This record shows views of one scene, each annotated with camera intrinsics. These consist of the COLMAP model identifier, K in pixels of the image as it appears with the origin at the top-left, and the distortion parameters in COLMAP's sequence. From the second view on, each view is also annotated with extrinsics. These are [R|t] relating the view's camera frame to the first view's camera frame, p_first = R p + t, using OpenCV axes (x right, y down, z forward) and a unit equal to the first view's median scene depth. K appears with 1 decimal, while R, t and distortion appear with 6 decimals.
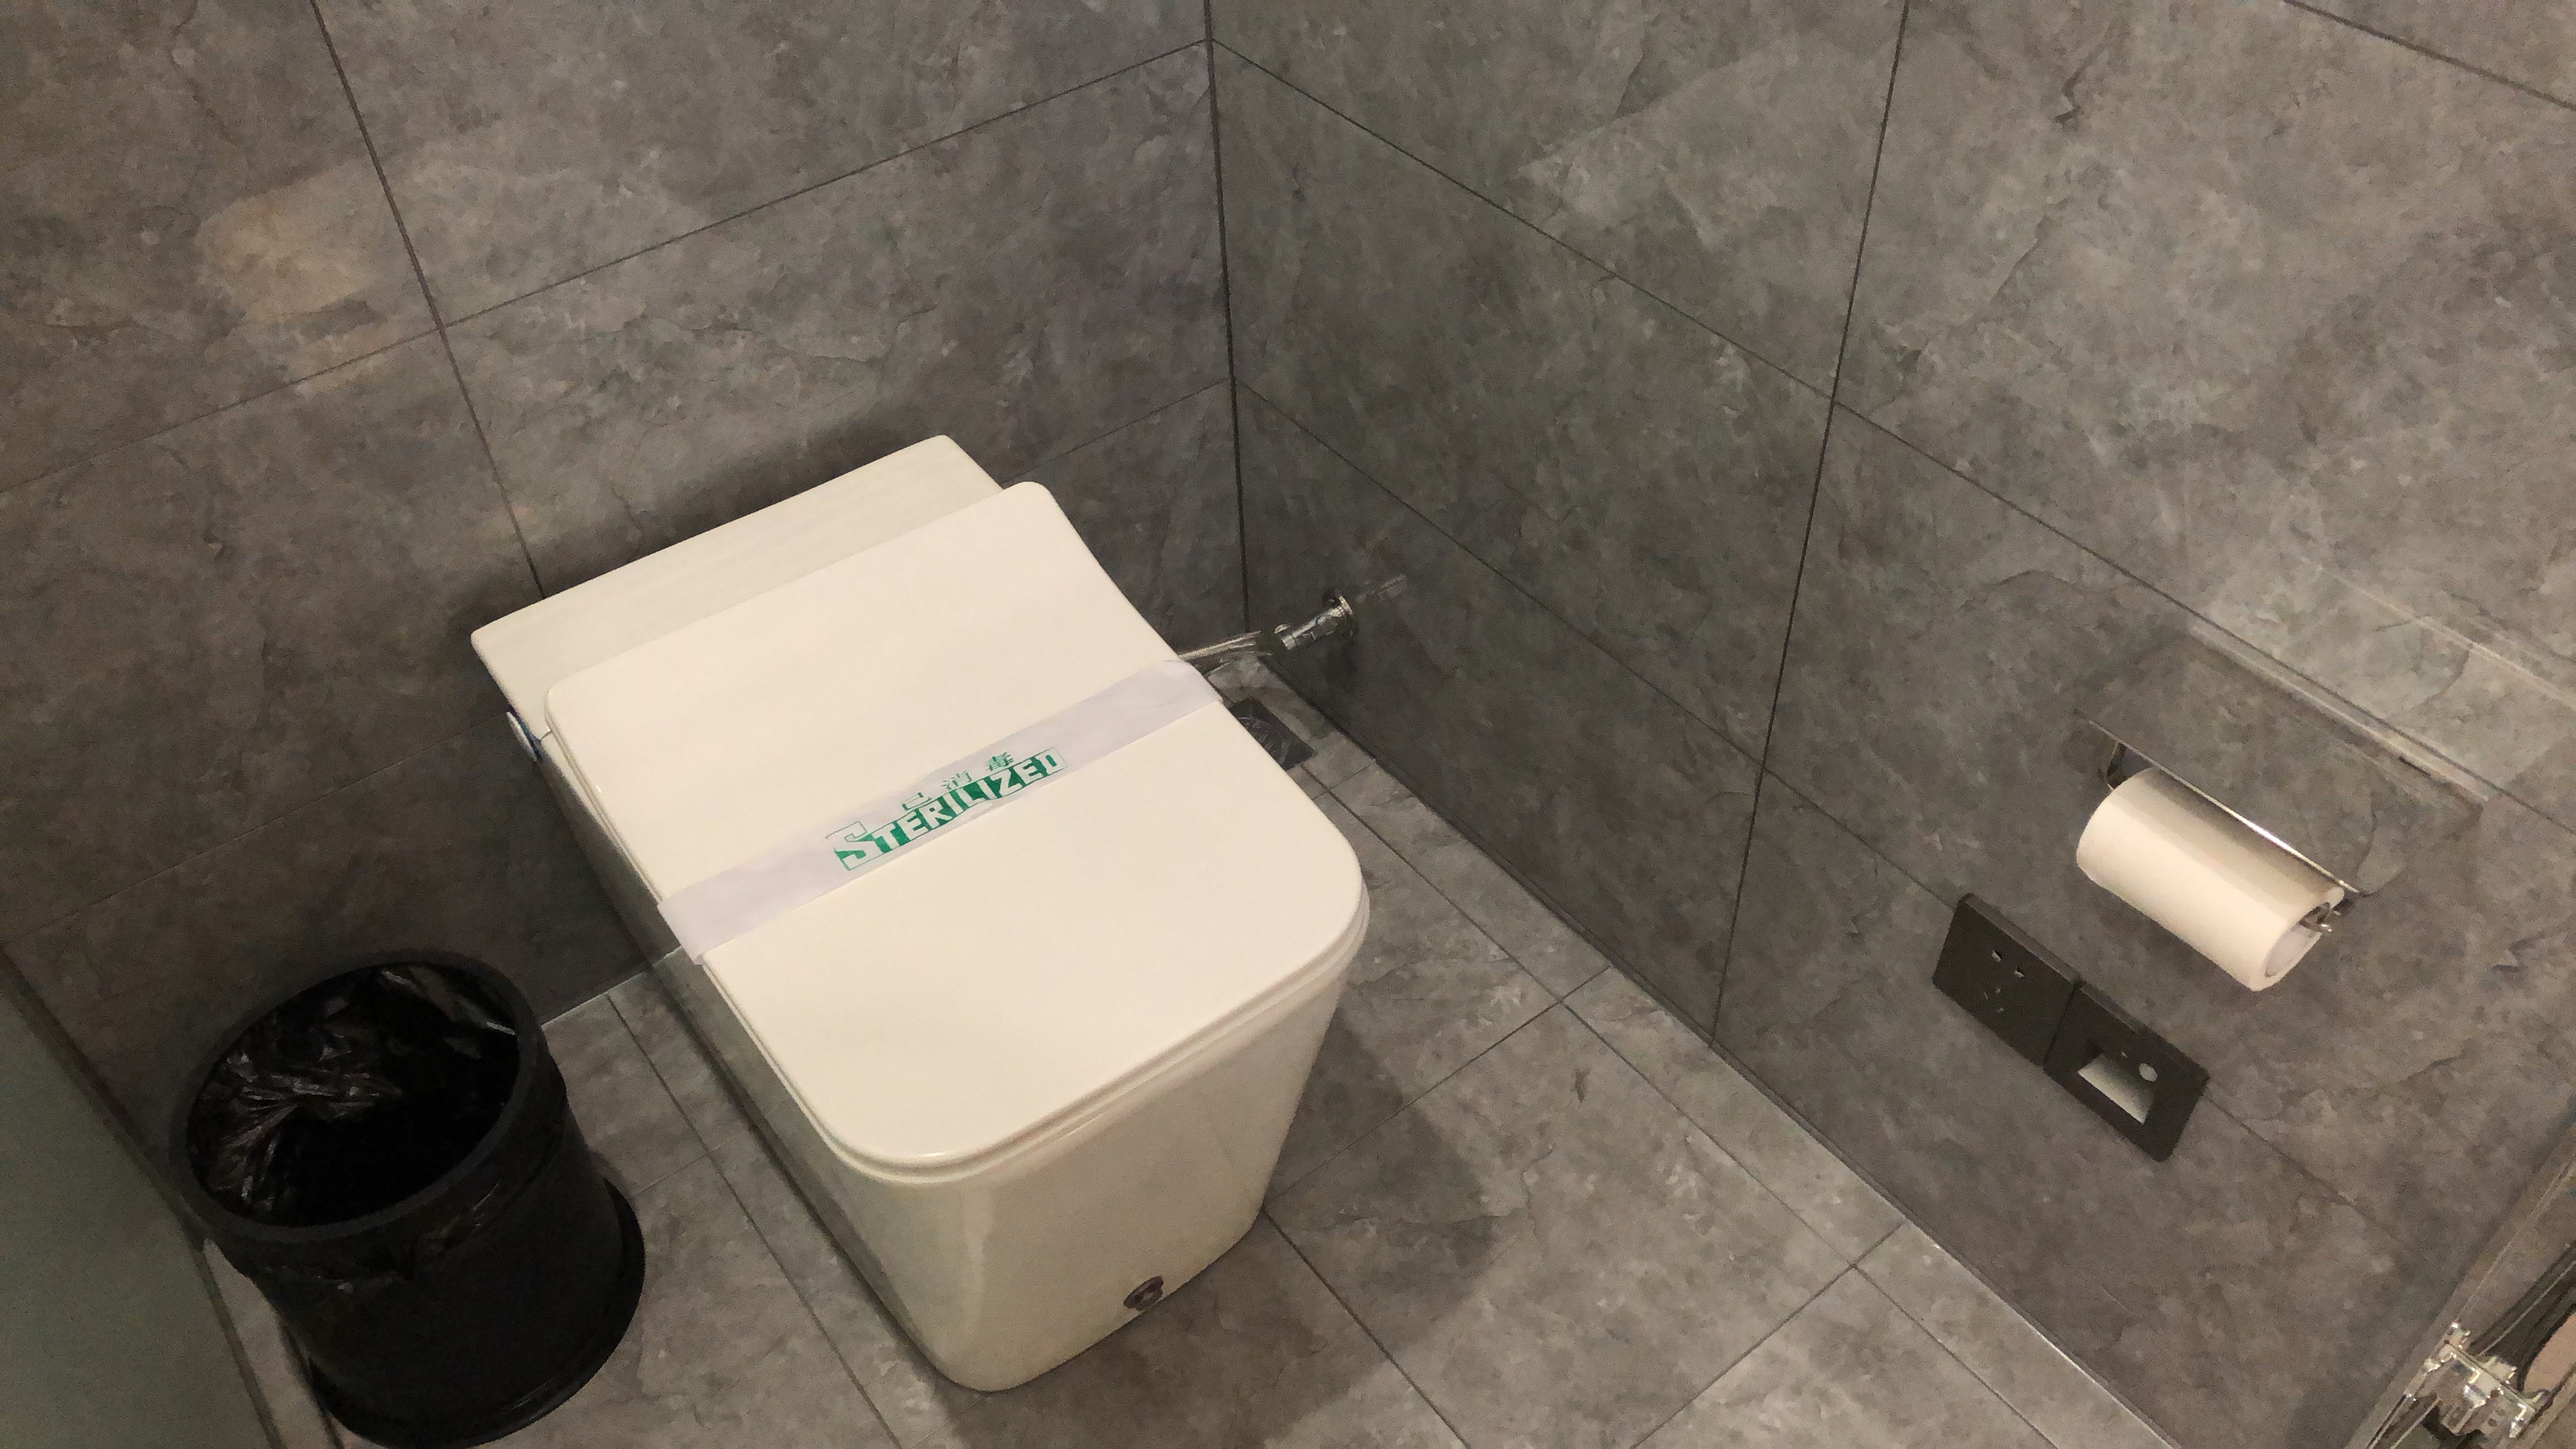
lens RADIAL K [[2017.7, 0, 1292.5], [0, 2017.7, 723.3], [0, 0, 1]] dist [0.043121, -0.008900]
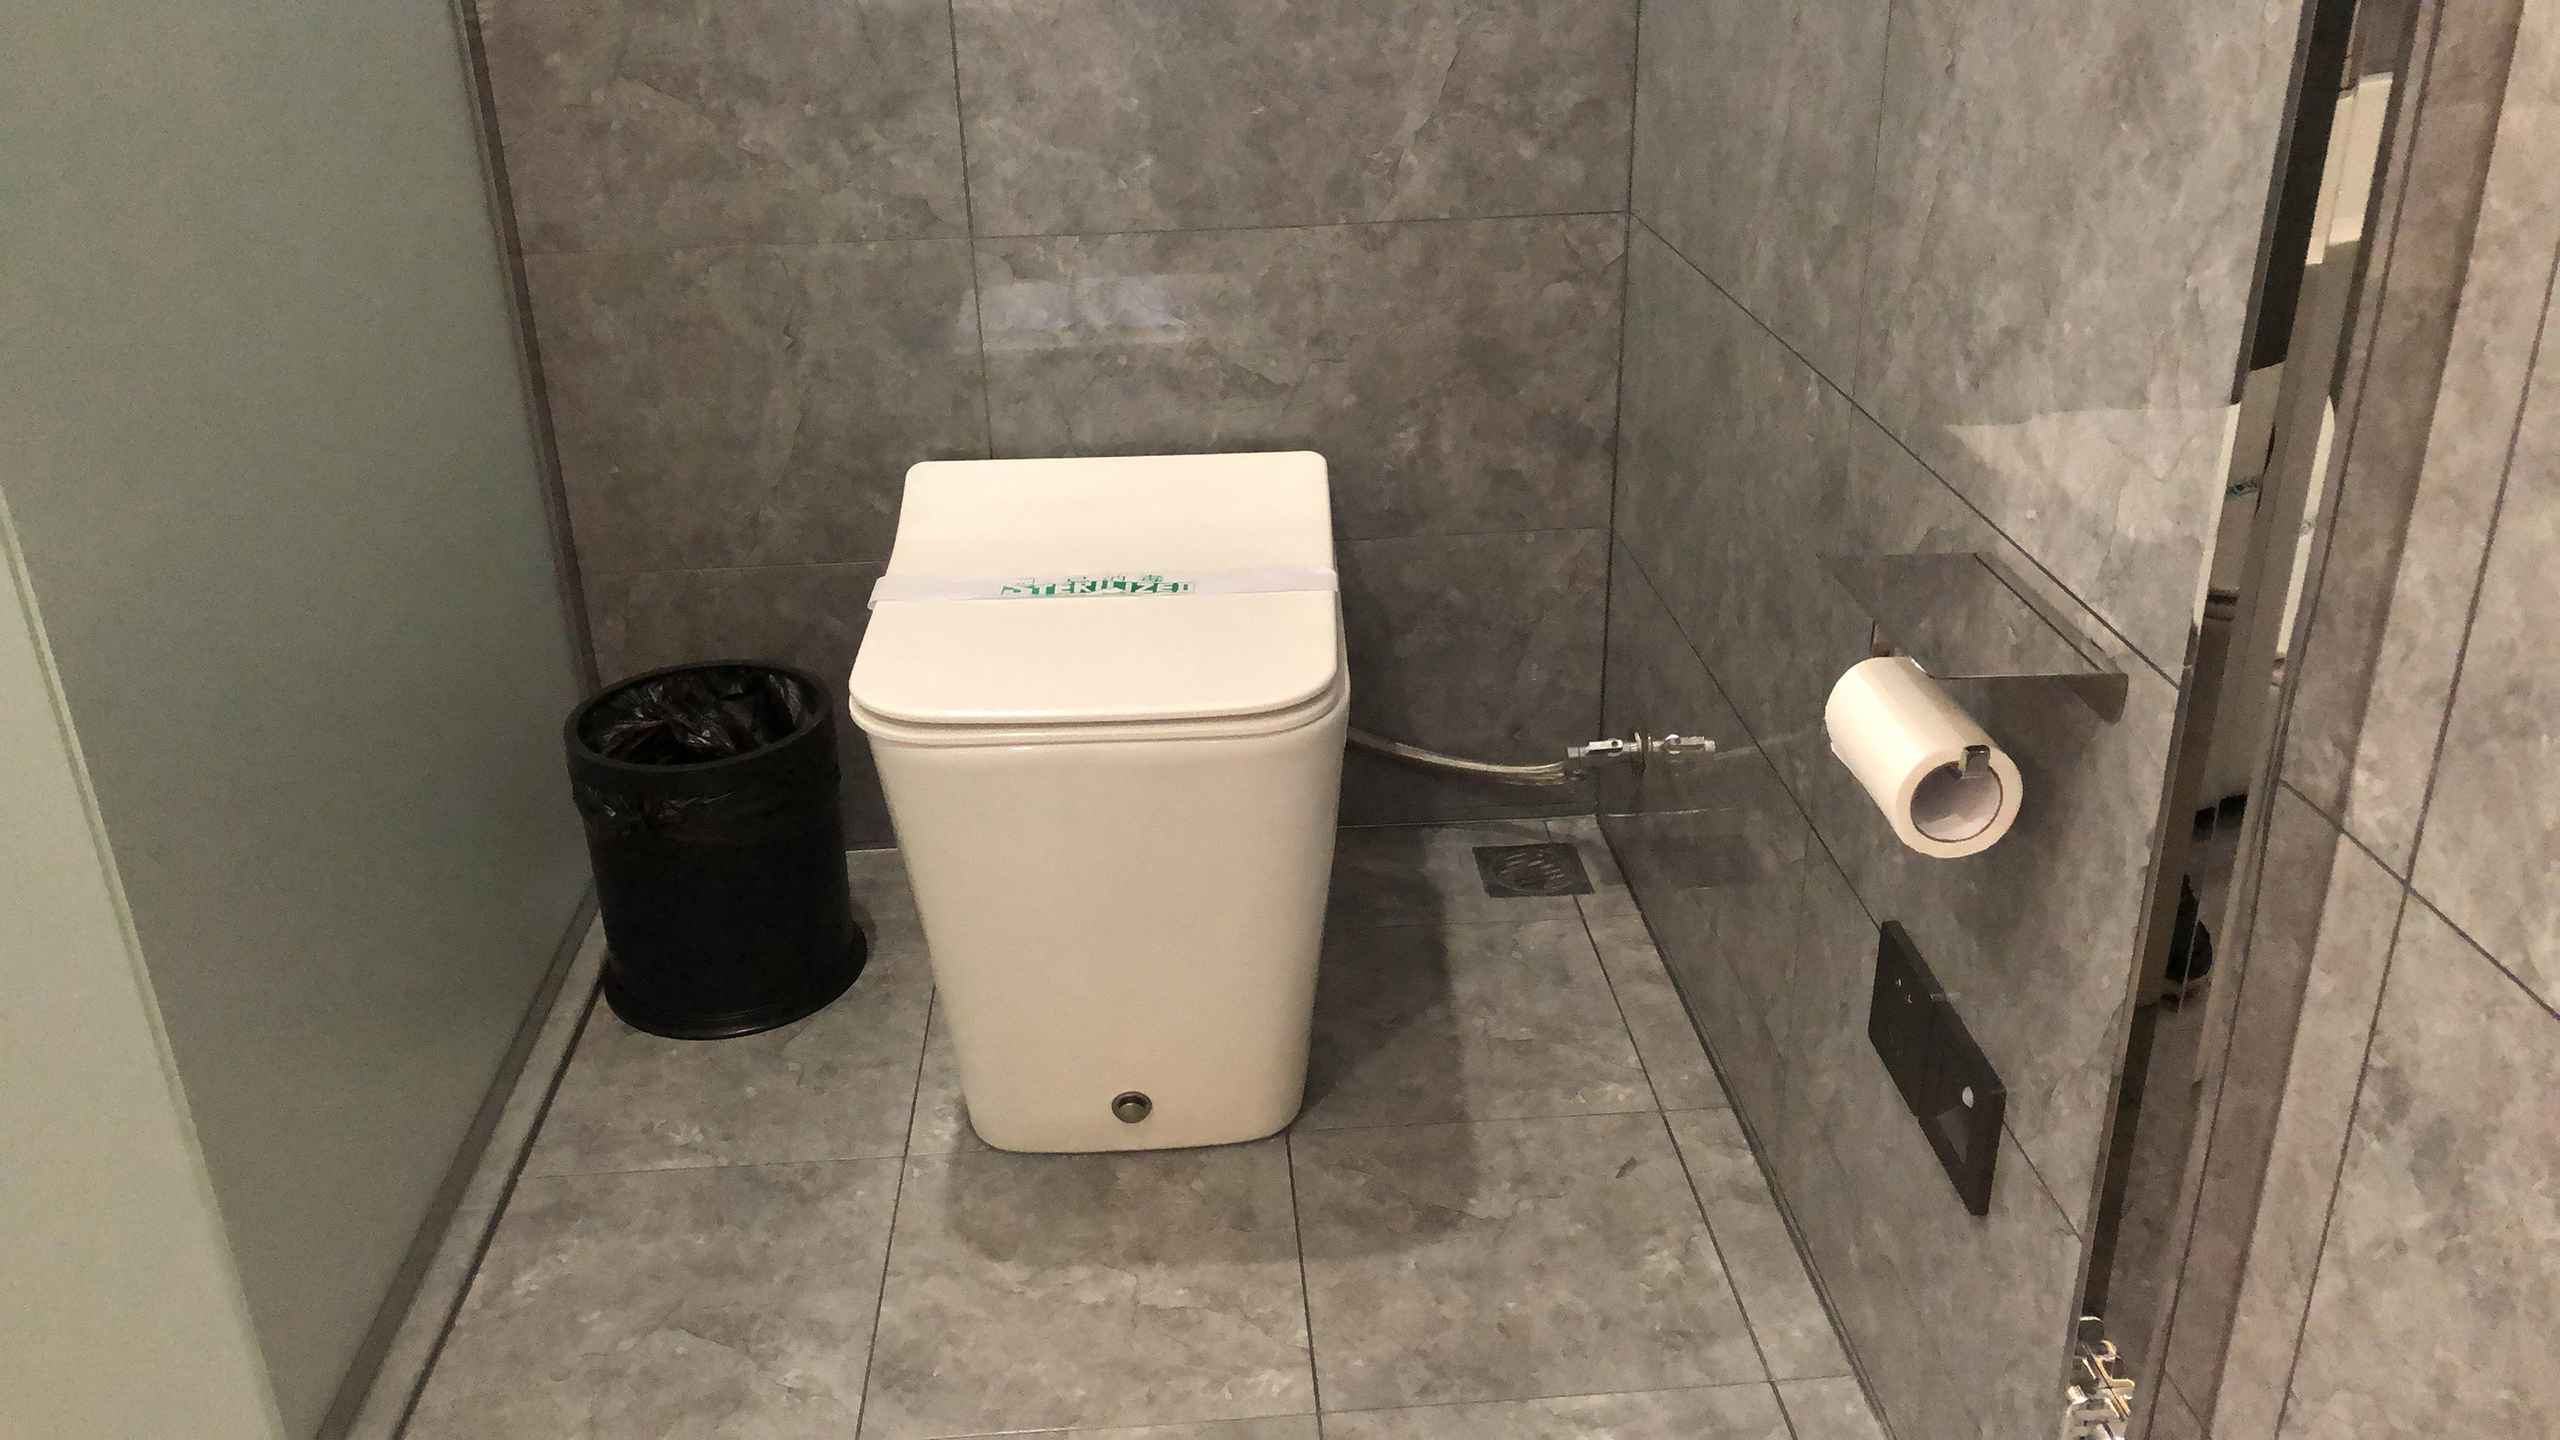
lens RADIAL K [[2045.8, 0, 1275.2], [0, 2045.8, 725.3], [0, 0, 1]] dist [0.101601, -0.009900]
pose [[0.830348, 0.247595, -0.499219, 0.501680], [-0.392983, 0.895343, -0.209586, 0.293913], [0.395079, 0.370214, 0.840746, -0.006461]]
